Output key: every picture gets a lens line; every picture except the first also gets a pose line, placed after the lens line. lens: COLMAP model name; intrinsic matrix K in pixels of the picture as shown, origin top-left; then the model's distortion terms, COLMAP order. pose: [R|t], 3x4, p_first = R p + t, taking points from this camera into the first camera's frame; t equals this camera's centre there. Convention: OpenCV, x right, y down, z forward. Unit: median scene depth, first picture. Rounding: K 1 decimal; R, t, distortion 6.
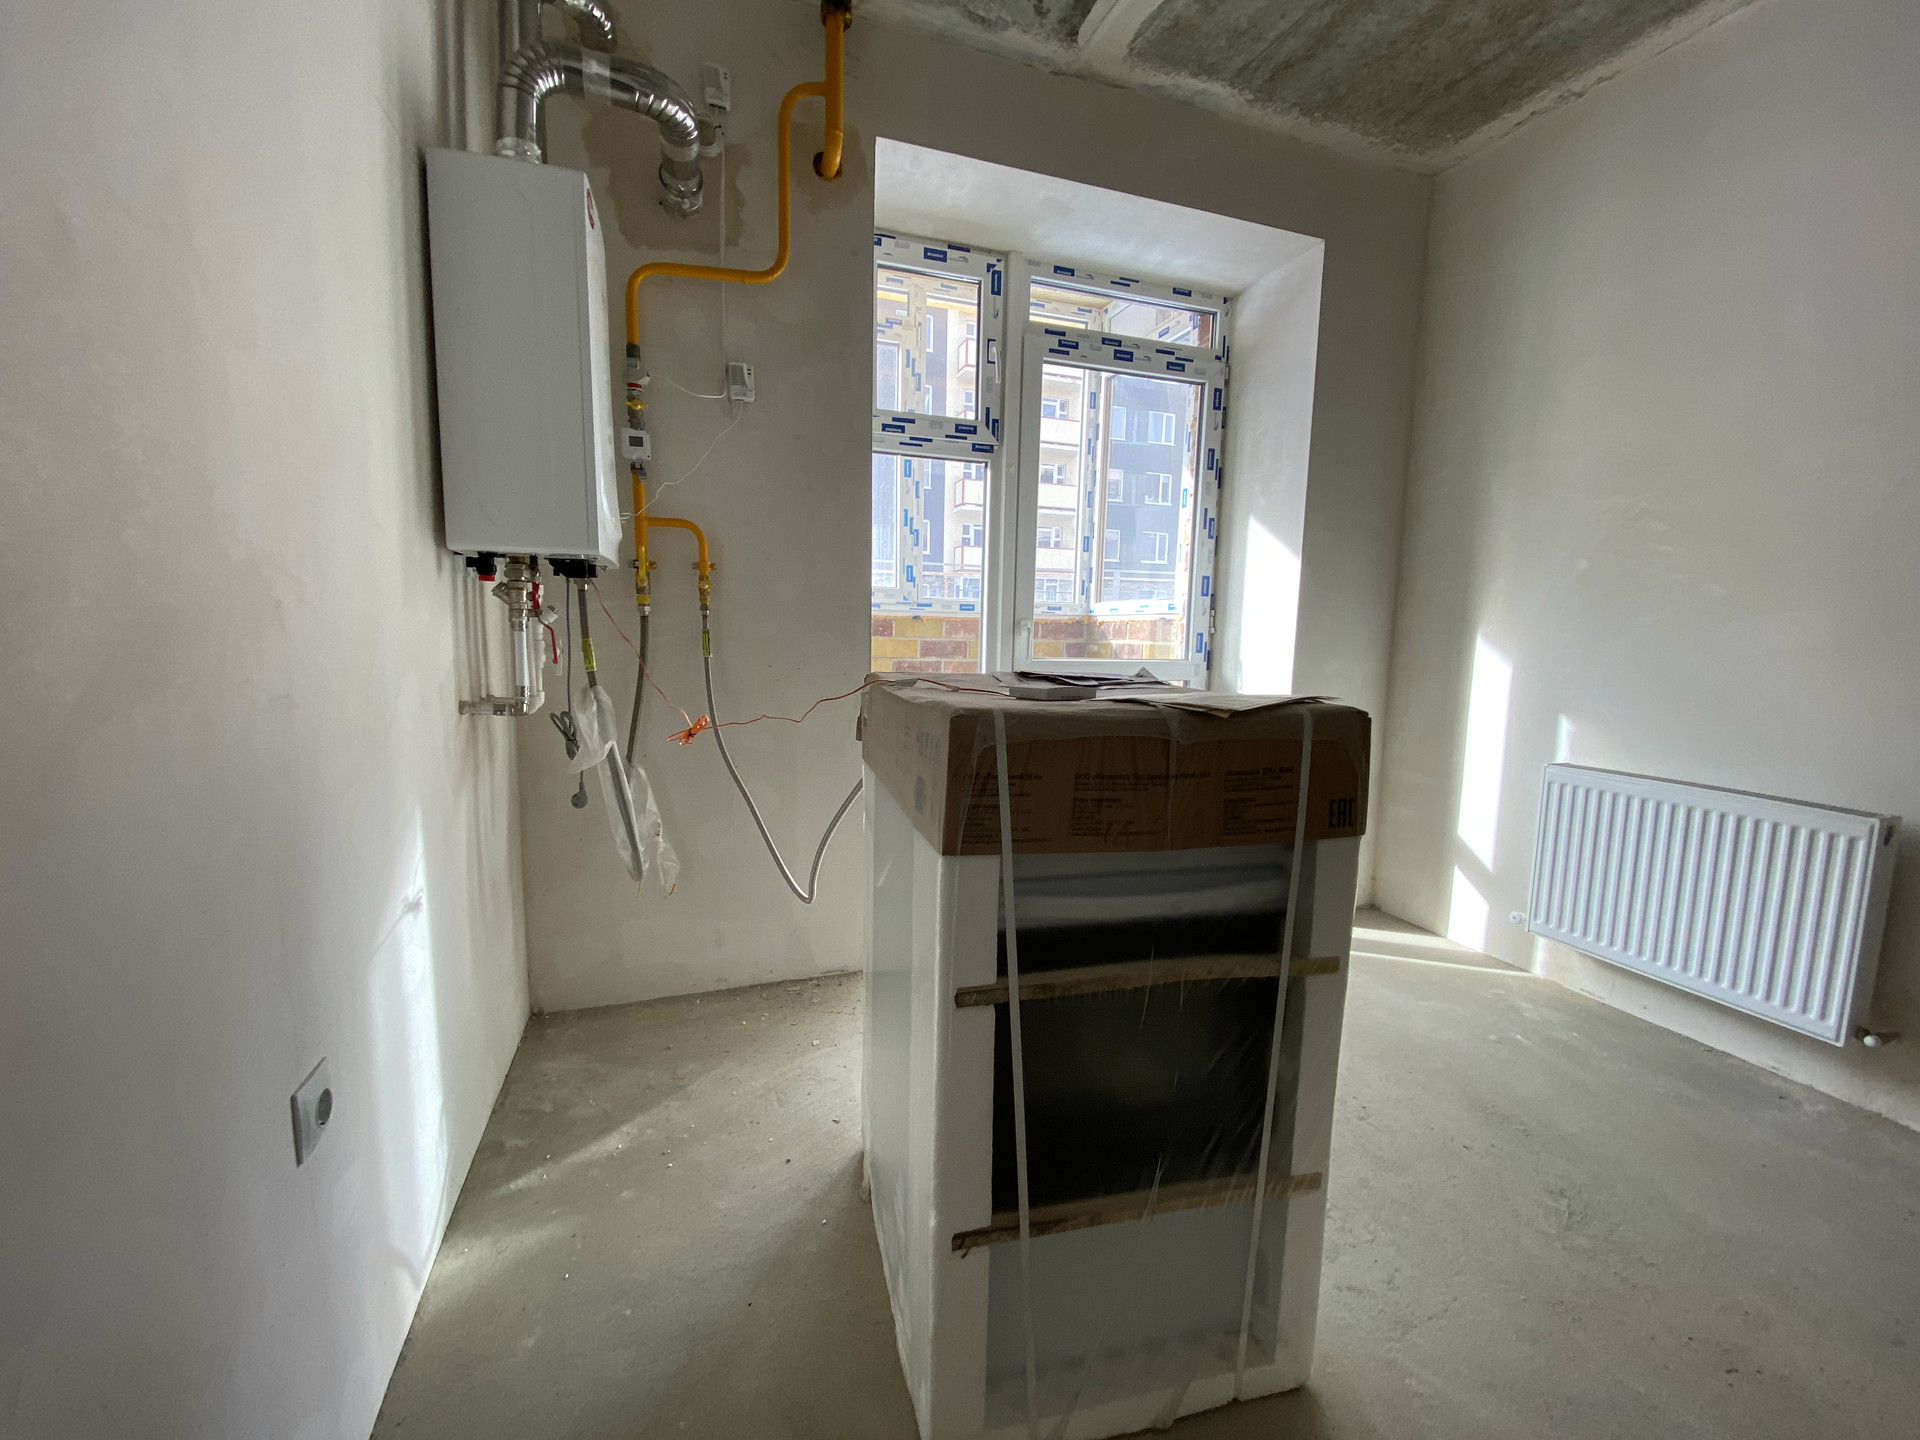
lens RADIAL K [[769.9, 0, 949.9], [0, 769.9, 715.3], [0, 0, 1]] dist [0.035147, -0.034774]
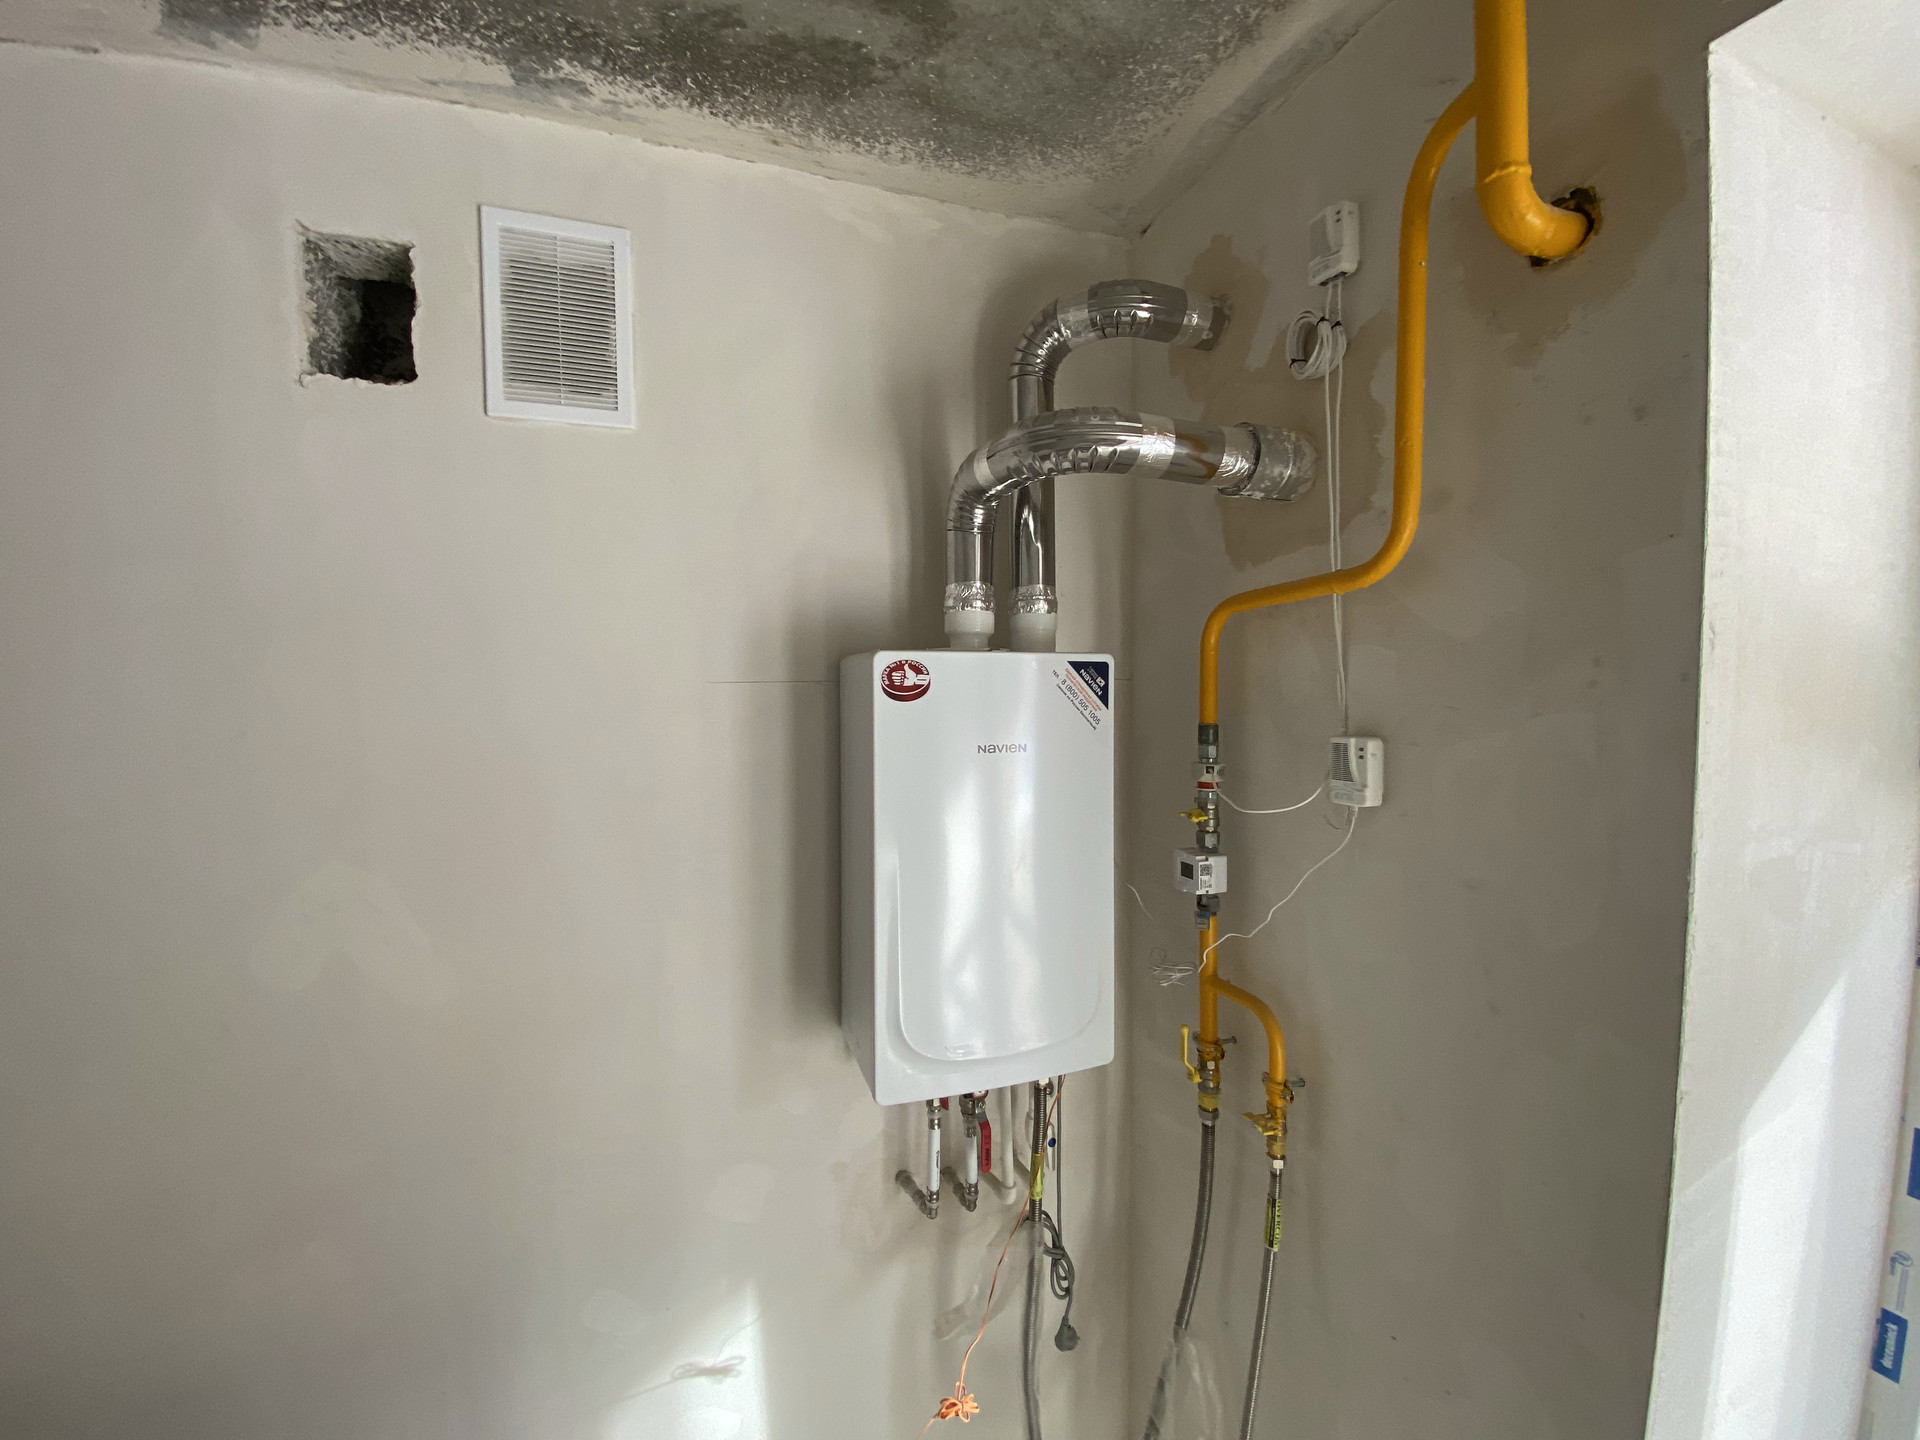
lens RADIAL K [[769.9, 0, 949.9], [0, 769.9, 715.3], [0, 0, 1]] dist [0.035147, -0.034774]
pose [[0.006885, 0.031920, -0.999467, 0.171547], [-0.109080, 0.993550, 0.030979, -0.335611], [0.994009, 0.108809, 0.010322, 0.541215]]
